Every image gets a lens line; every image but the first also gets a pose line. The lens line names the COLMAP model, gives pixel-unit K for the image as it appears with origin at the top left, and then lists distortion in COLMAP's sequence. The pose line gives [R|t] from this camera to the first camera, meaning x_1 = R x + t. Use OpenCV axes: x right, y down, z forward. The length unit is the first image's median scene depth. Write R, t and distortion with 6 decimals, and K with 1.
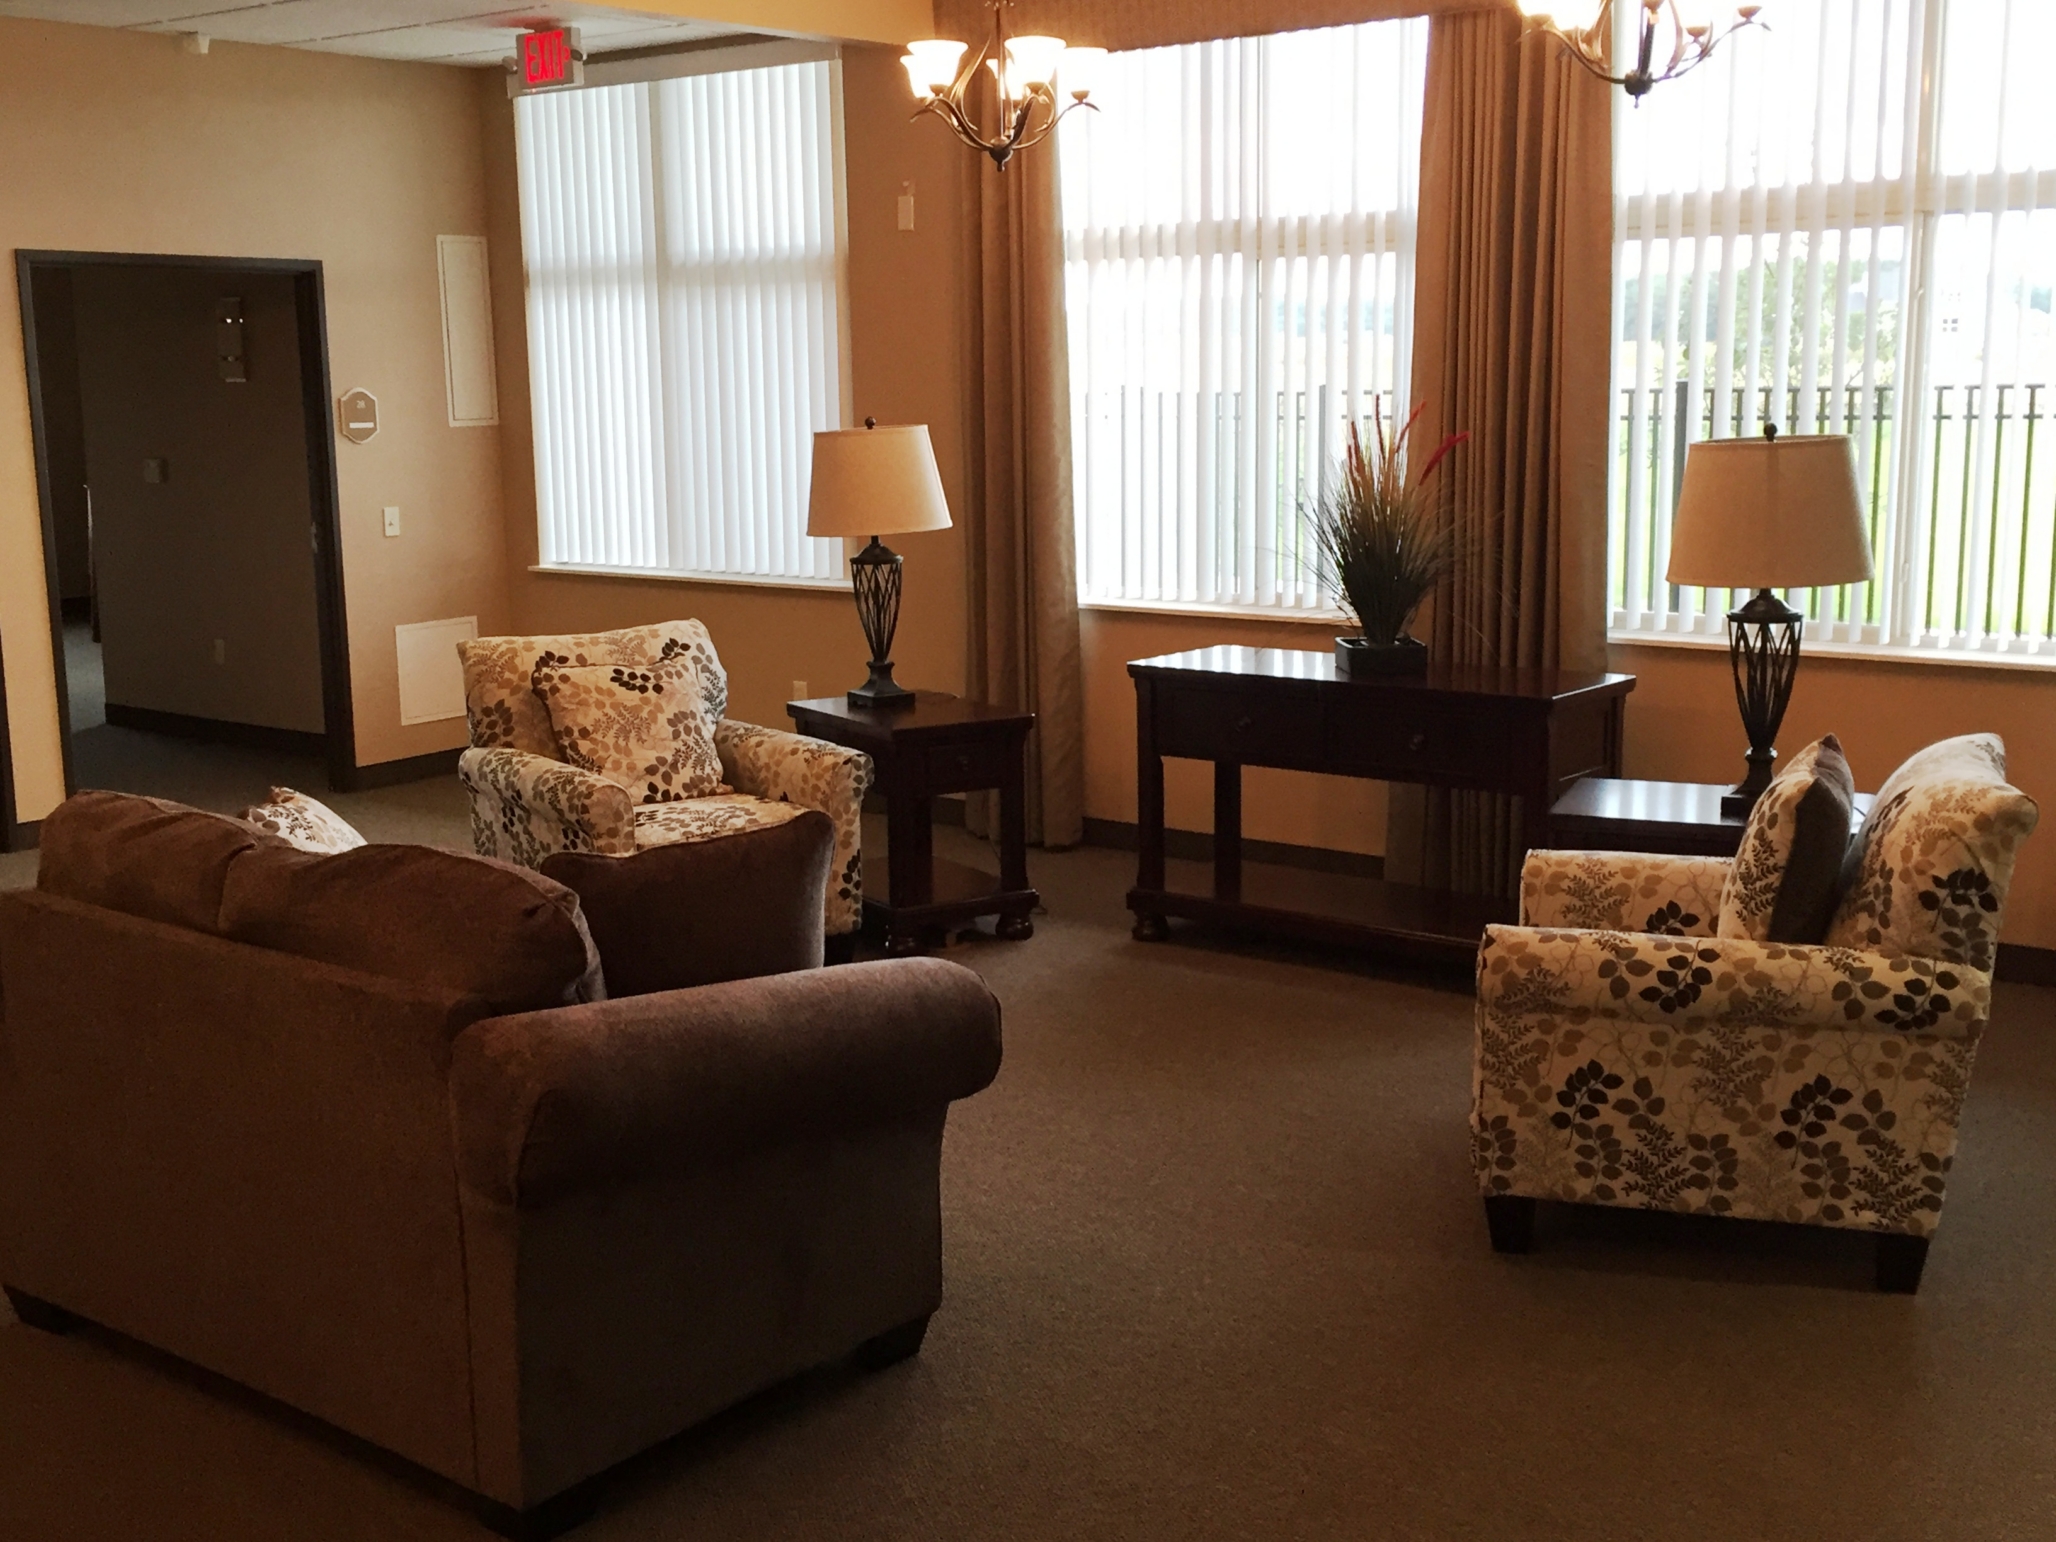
lens RADIAL K [[2326.2, 0, 1032.2], [0, 2326.2, 772.0], [0, 0, 1]] dist [0.066532, 0.000000]
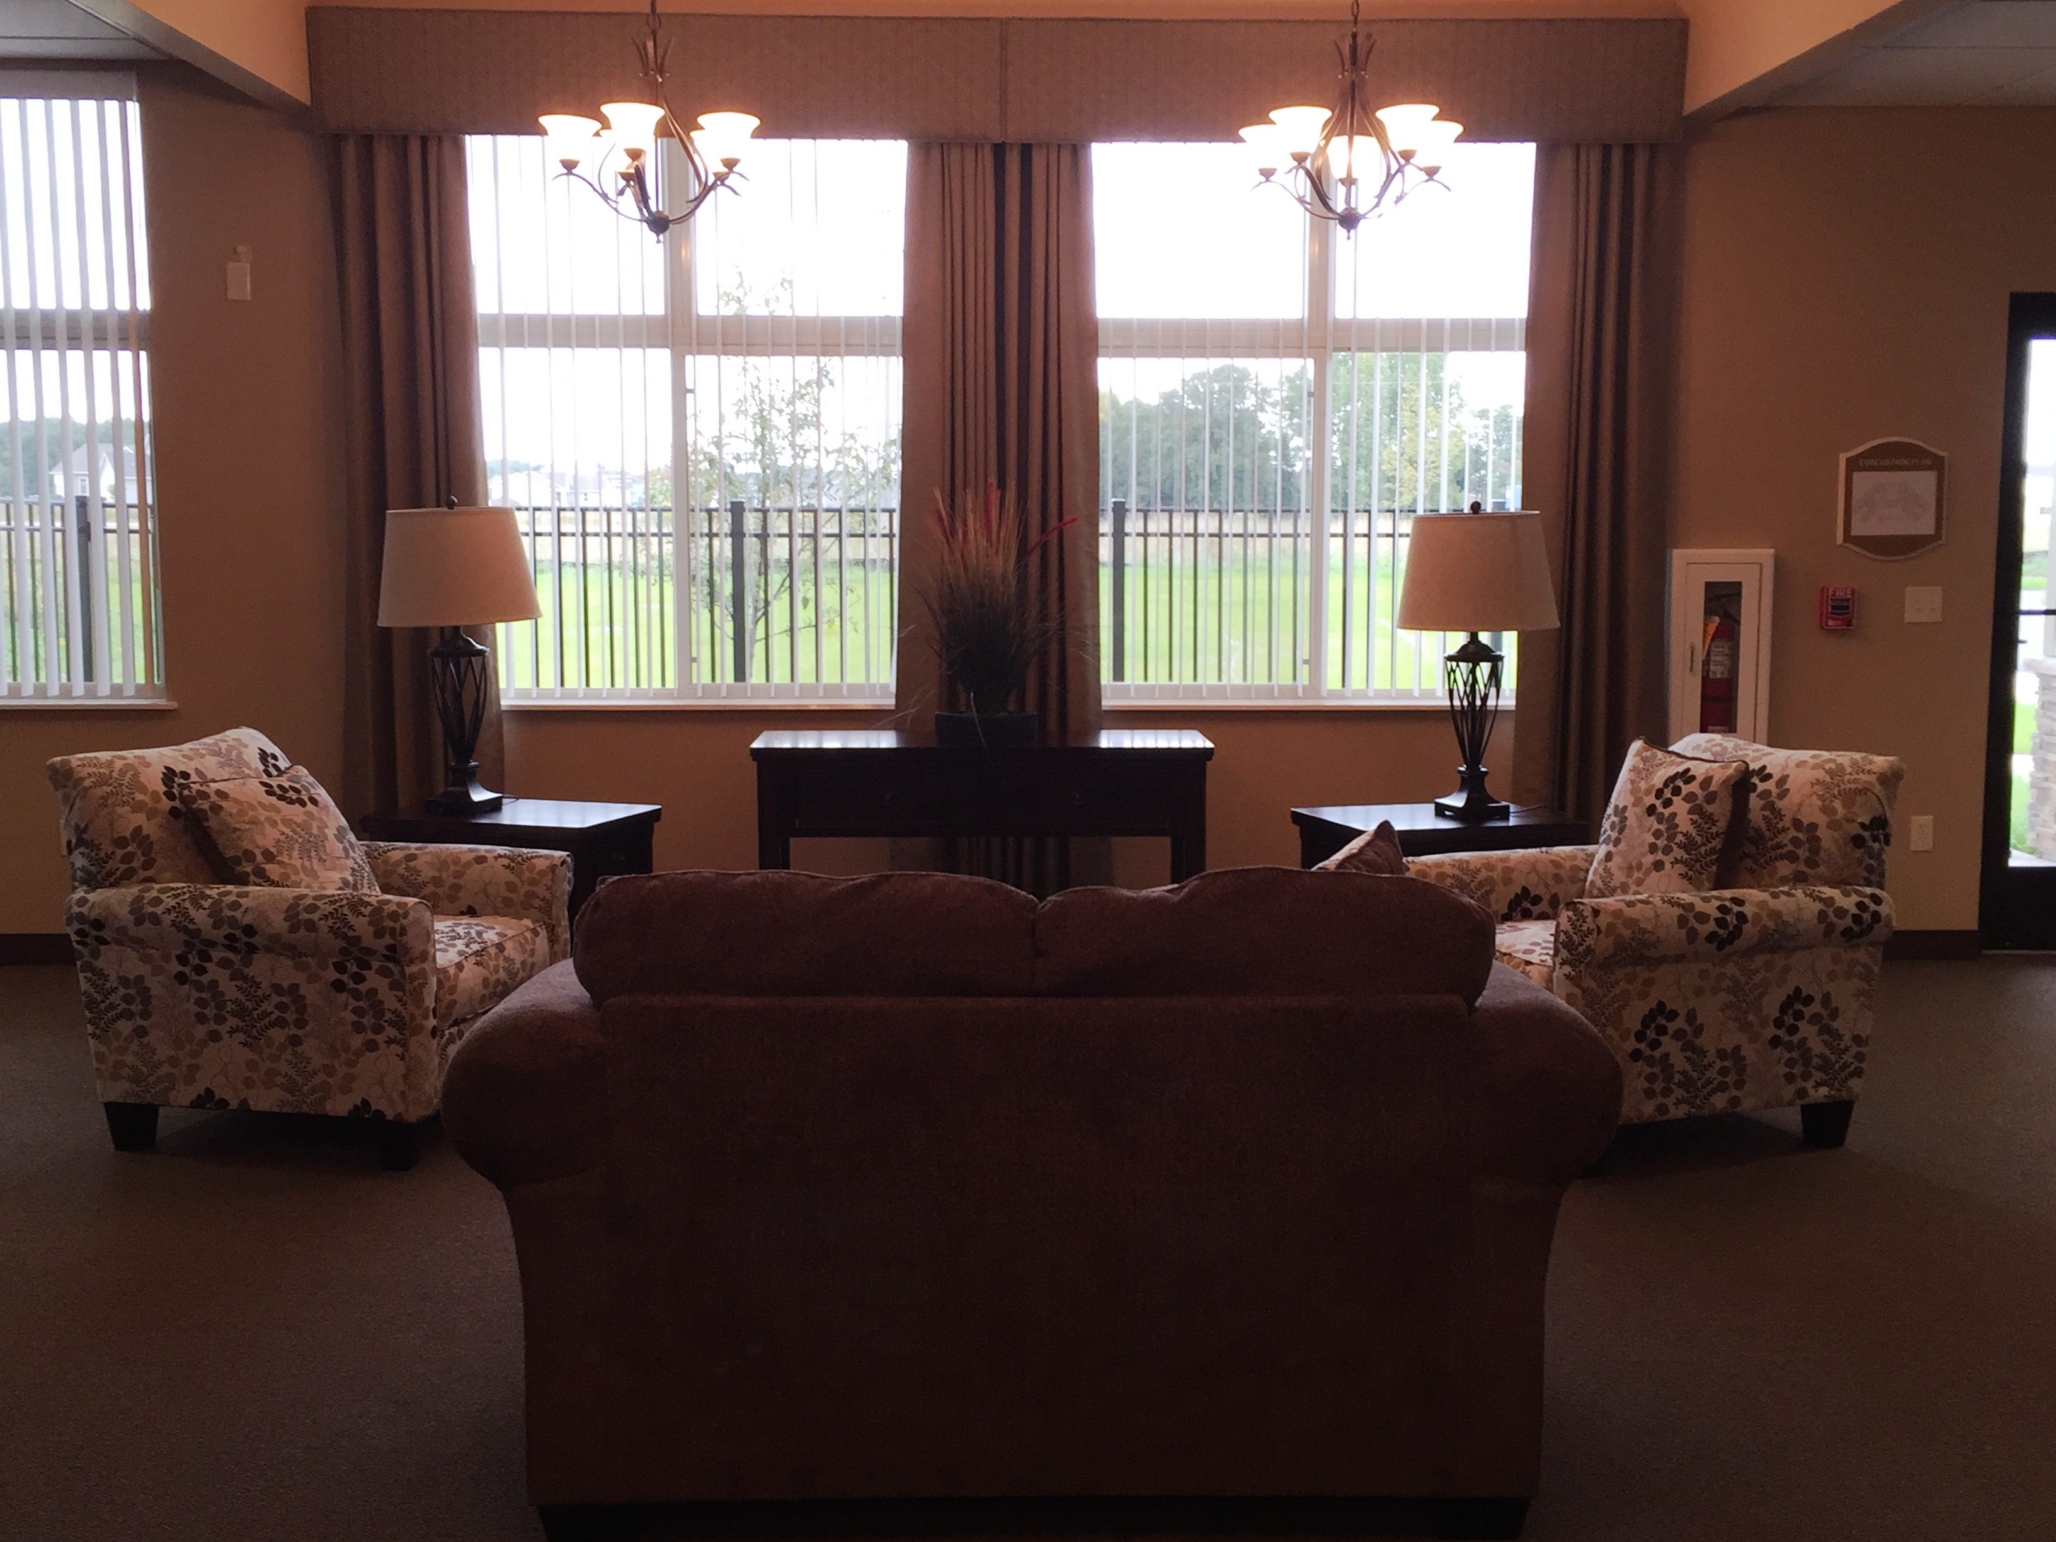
lens RADIAL K [[2326.2, 0, 1033.6], [0, 2326.2, 772.4], [0, 0, 1]] dist [0.066532, 0.000000]
pose [[0.767628, -0.056241, 0.638423, -0.781567], [0.098618, 0.994644, -0.030955, 0.010188], [-0.633263, 0.086721, 0.769063, 0.255086]]
